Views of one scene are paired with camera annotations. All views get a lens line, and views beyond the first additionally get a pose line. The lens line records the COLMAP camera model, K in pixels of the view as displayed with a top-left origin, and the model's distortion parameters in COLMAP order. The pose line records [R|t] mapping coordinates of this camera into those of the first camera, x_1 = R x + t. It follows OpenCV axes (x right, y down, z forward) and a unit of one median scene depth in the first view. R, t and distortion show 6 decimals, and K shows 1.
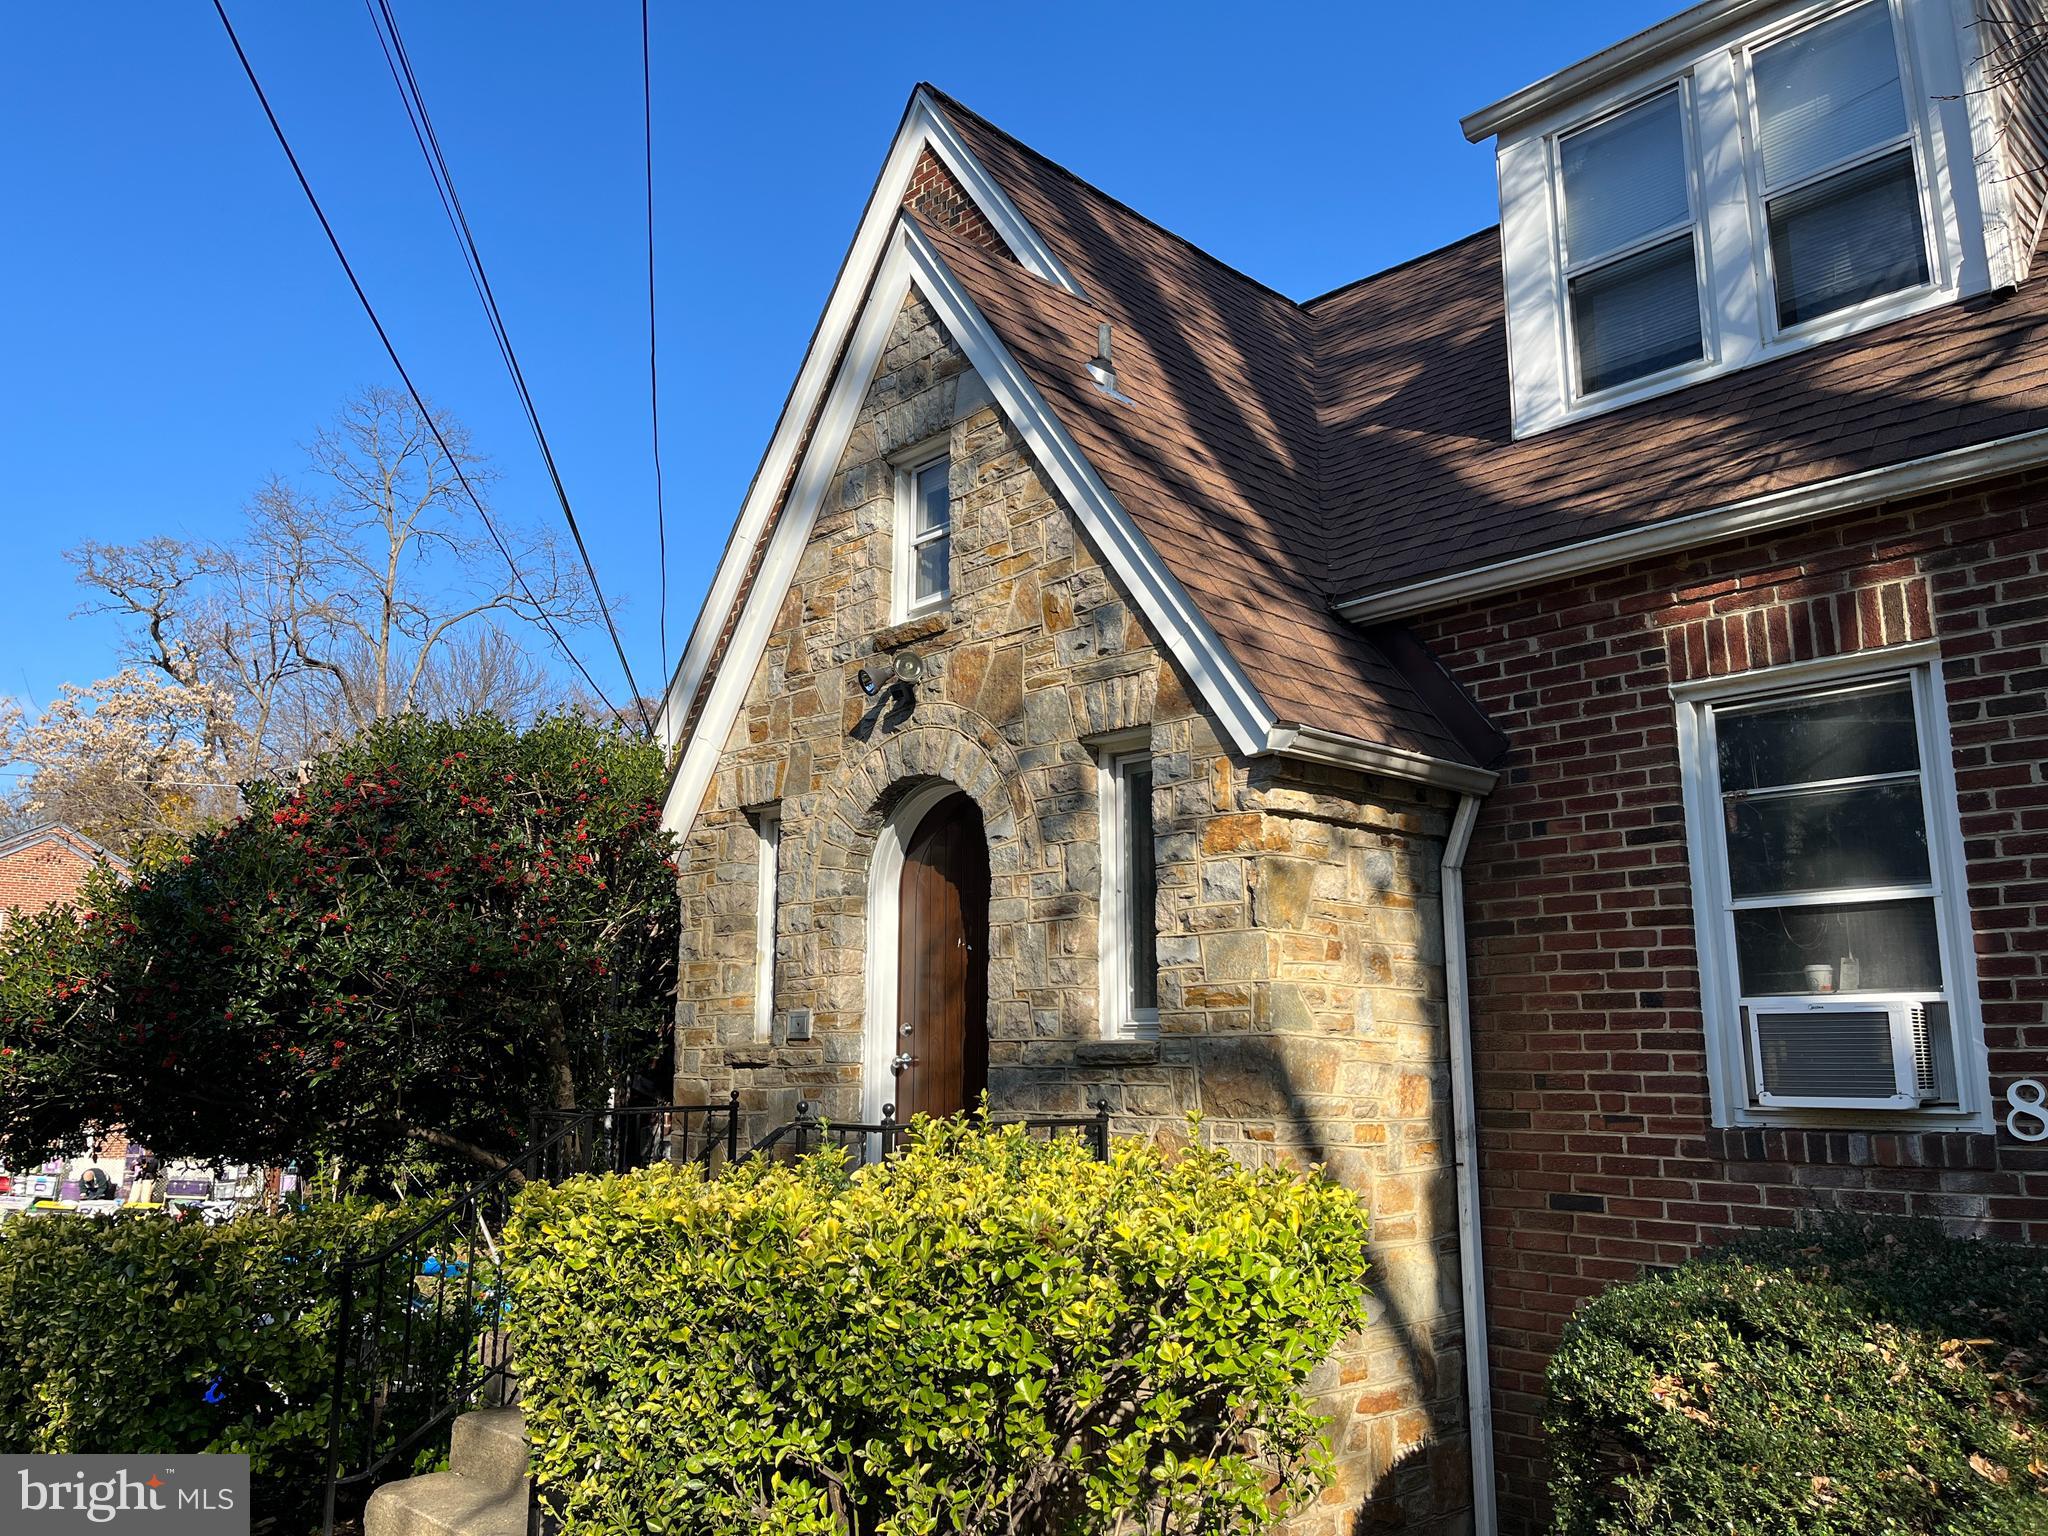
lens RADIAL K [[1536.9, 0, 1022.5], [0, 1536.9, 768.1], [0, 0, 1]] dist [0.039960, -0.044351]
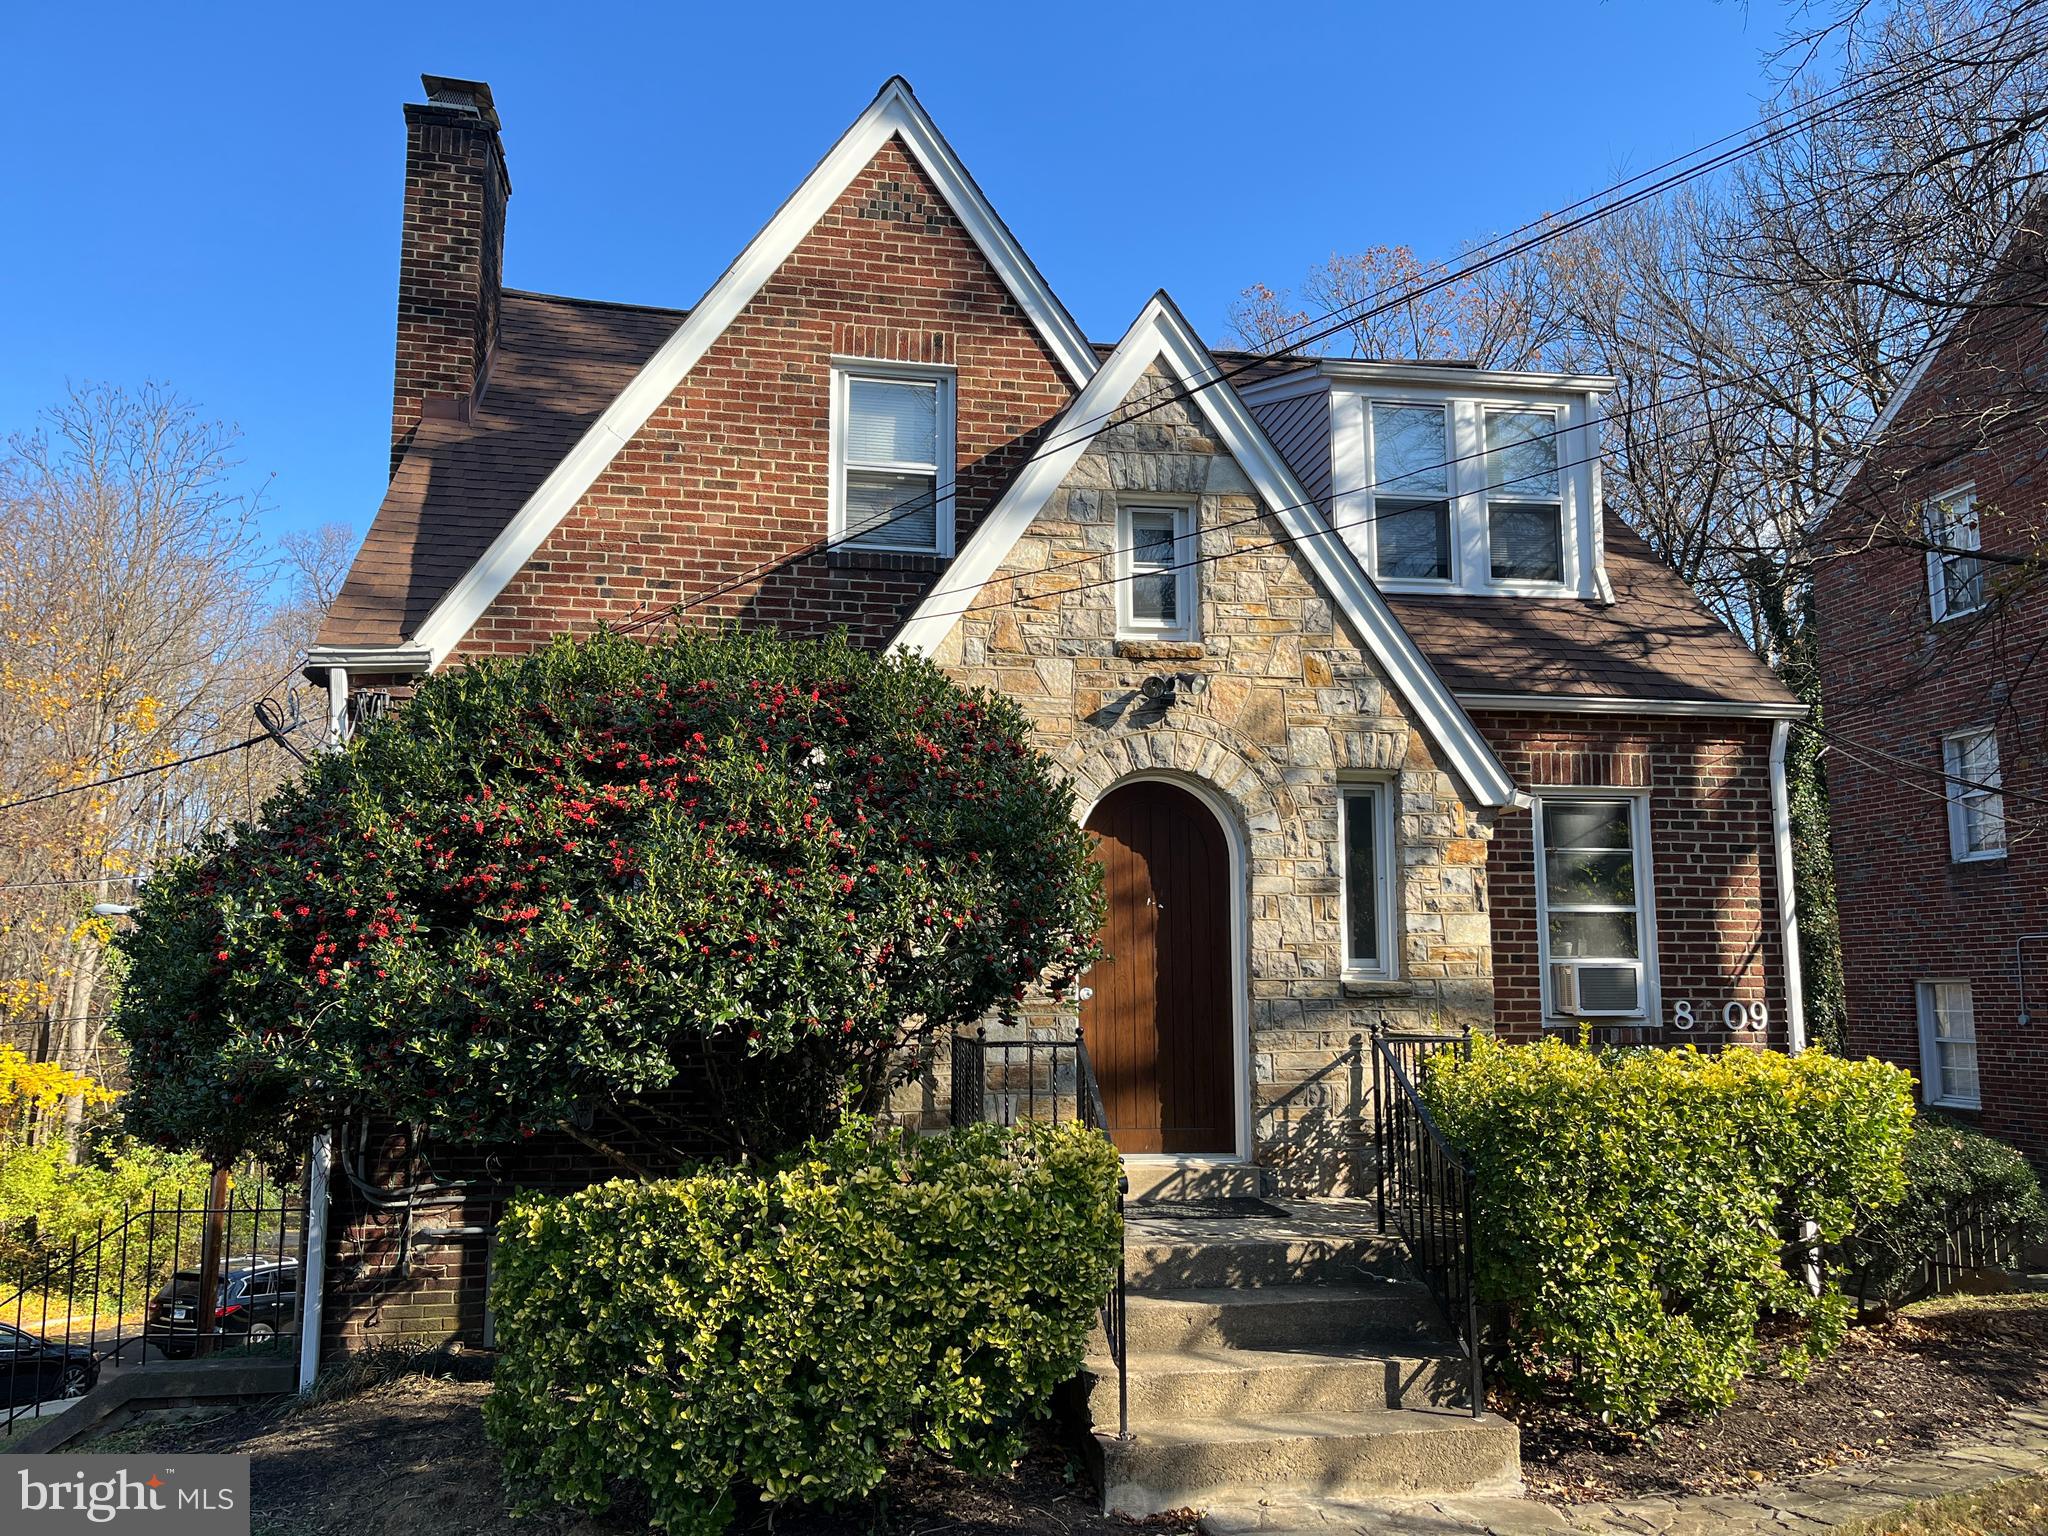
lens RADIAL K [[1536.9, 0, 1039.9], [0, 1536.9, 783.5], [0, 0, 1]] dist [0.039960, -0.044351]
pose [[0.567562, 0.108194, 0.816191, -1.349127], [-0.151338, 0.988147, -0.025751, 0.076680], [-0.809302, -0.108906, 0.577208, 0.426395]]
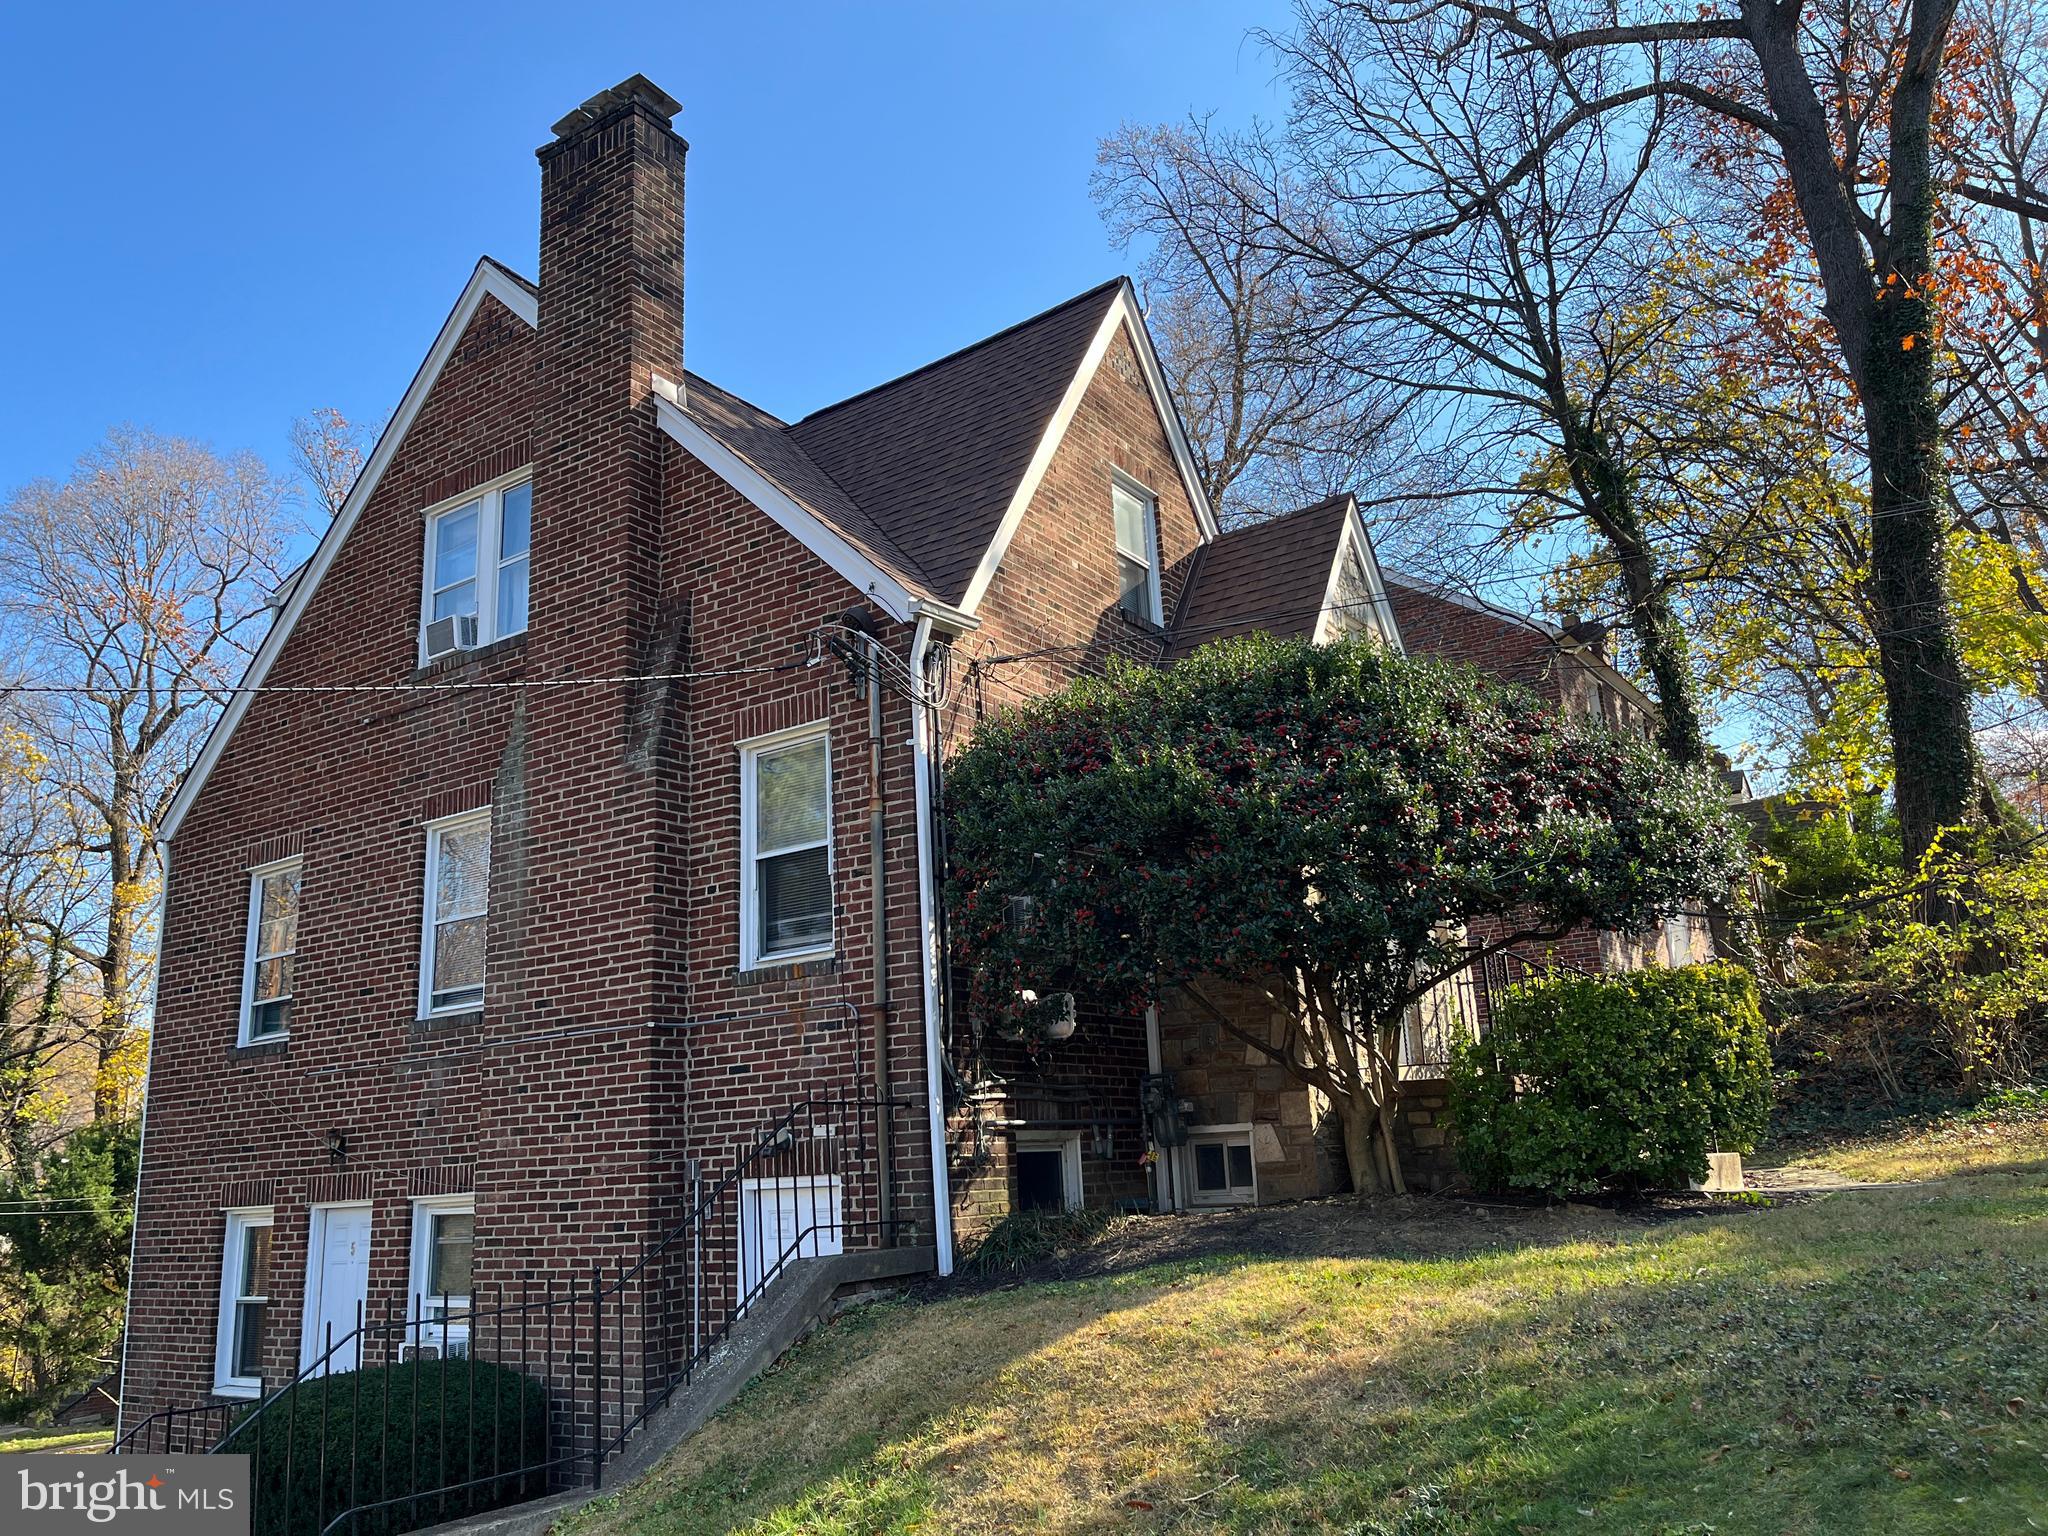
lens RADIAL K [[1536.9, 0, 1002.1], [0, 1536.9, 762.2], [0, 0, 1]] dist [0.039960, -0.044351]
pose [[-0.168395, 0.256990, 0.951630, -2.109739], [-0.138757, 0.949623, -0.281001, 0.651664], [-0.975905, -0.179364, -0.124253, 1.987521]]
